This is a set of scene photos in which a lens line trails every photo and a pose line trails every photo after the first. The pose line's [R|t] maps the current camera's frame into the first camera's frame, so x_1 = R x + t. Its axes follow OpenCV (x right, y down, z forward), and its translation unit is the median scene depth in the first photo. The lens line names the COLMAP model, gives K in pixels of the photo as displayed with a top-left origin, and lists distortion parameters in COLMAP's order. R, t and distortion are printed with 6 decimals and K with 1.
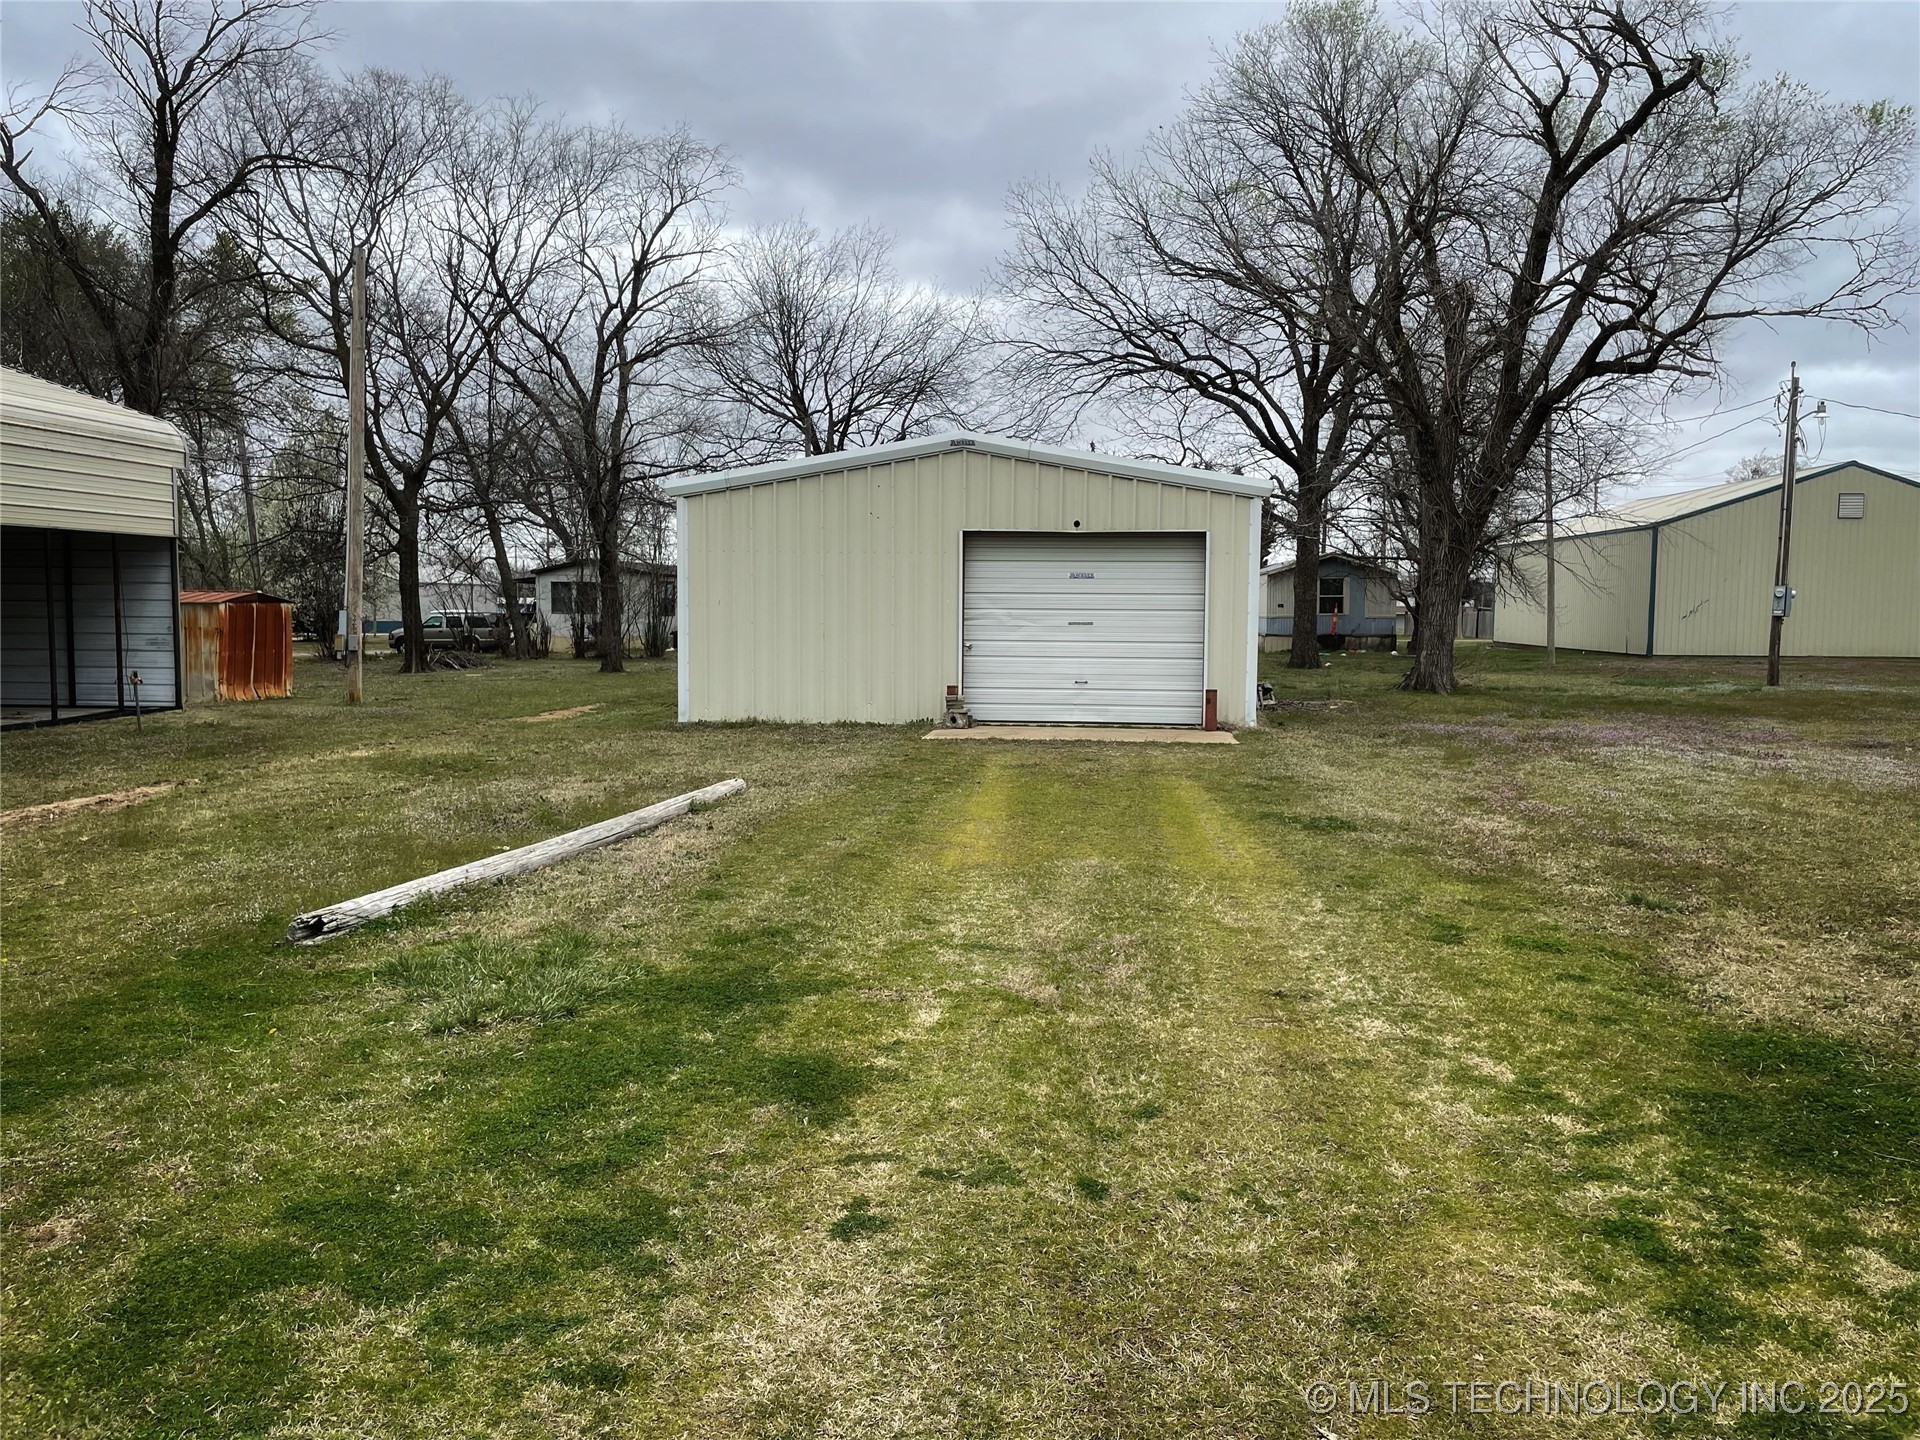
lens RADIAL K [[1458.8, 0, 970.3], [0, 1458.8, 725.2], [0, 0, 1]] dist [0.059335, -0.009630]
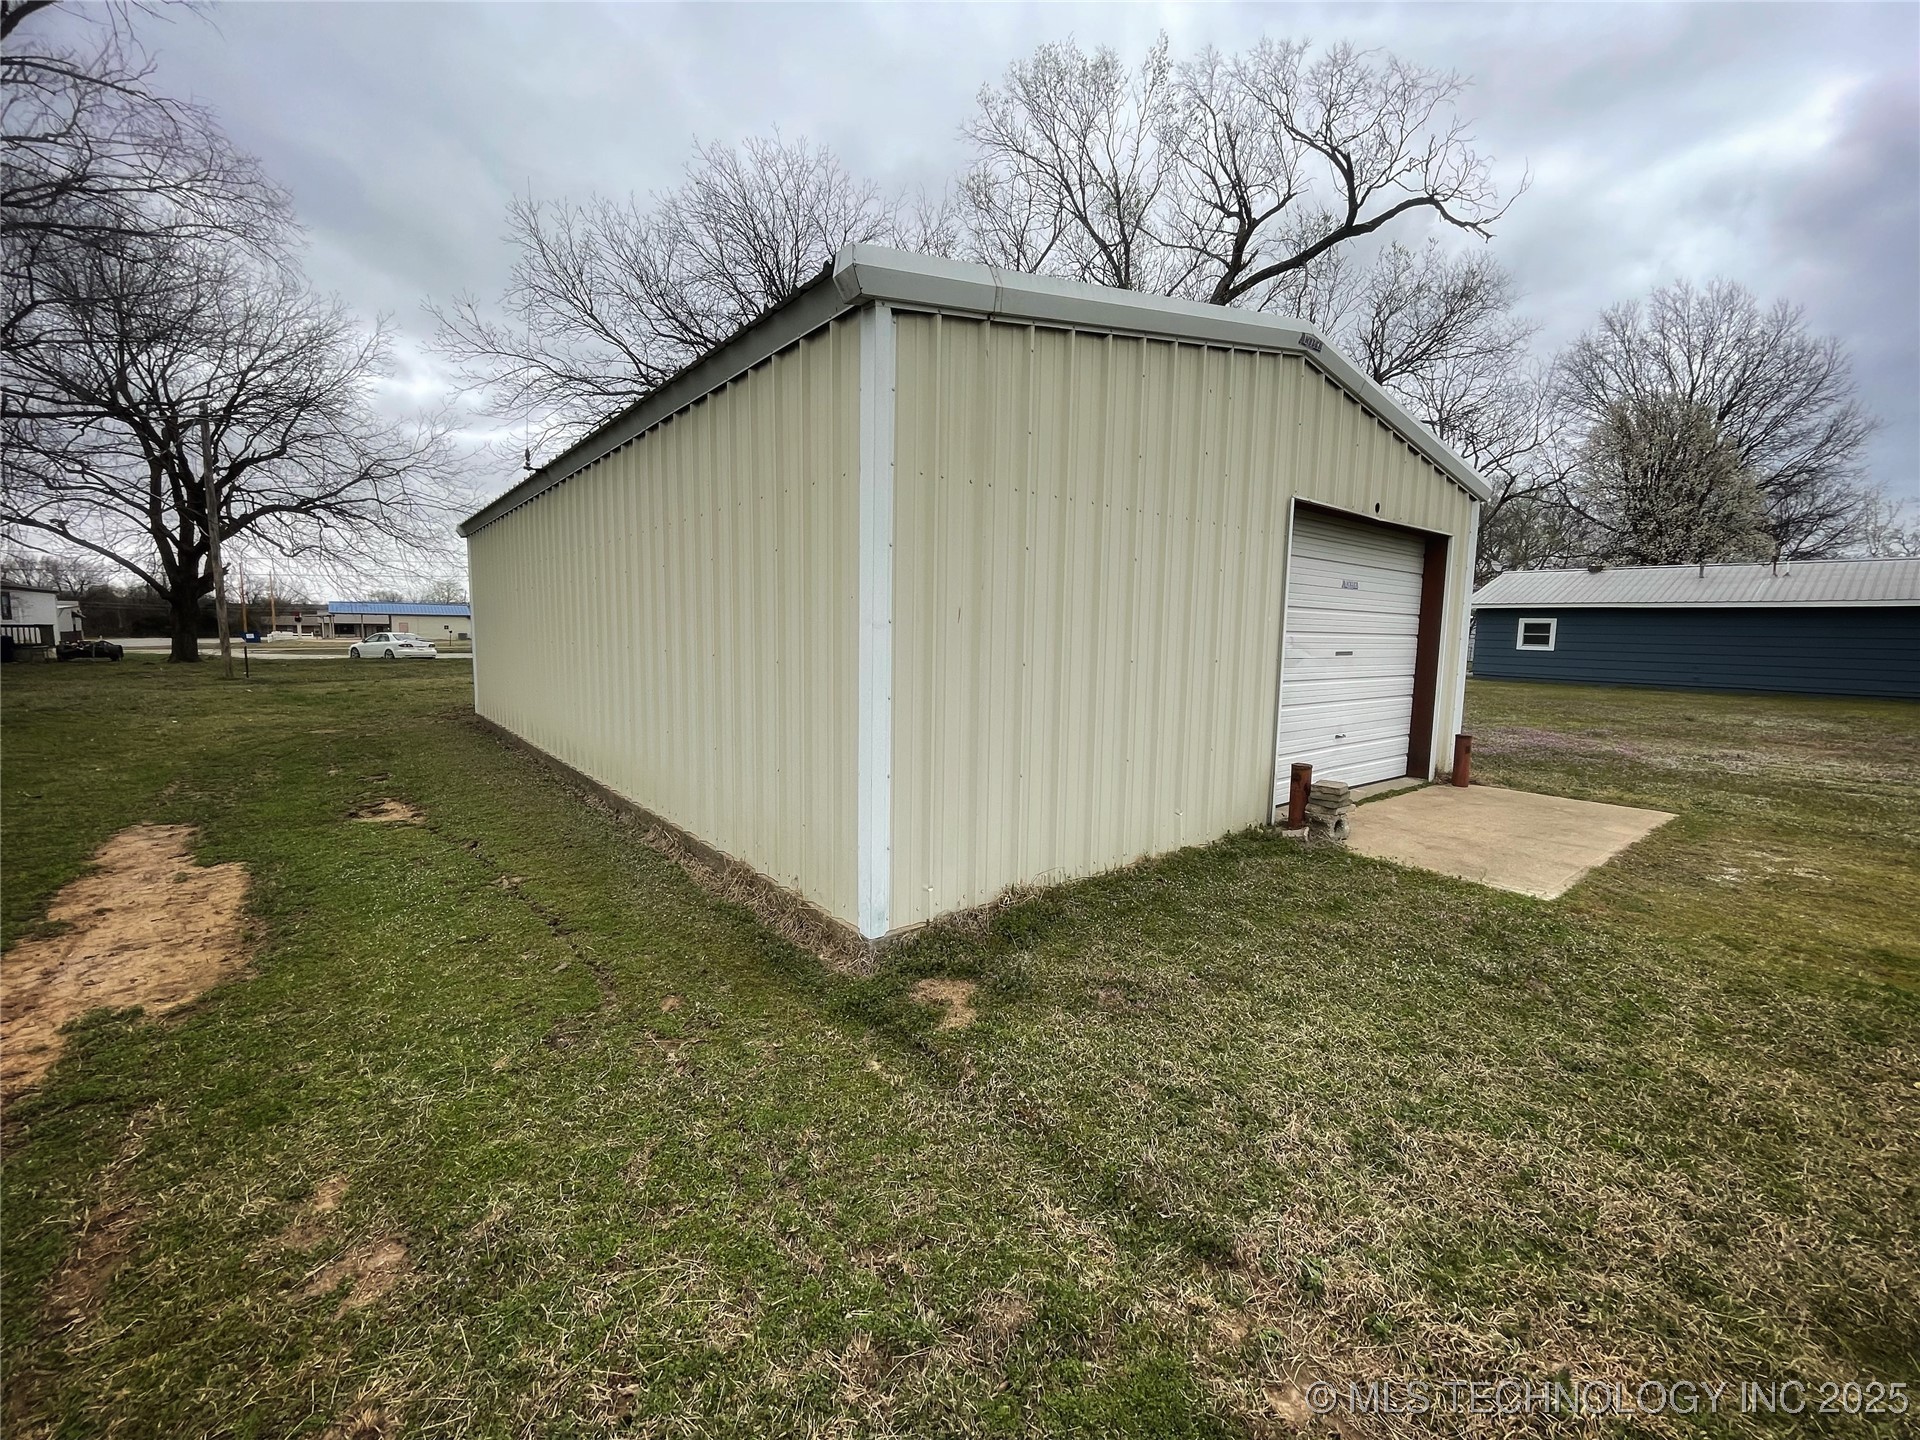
lens RADIAL K [[779.3, 0, 947.6], [0, 779.3, 715.6], [0, 0, 1]] dist [-0.004607, 0.000659]
pose [[0.713750, -0.072177, 0.696672, -0.266393], [0.046577, 0.997366, 0.055610, -0.057123], [-0.698850, -0.007243, 0.715231, 0.709506]]
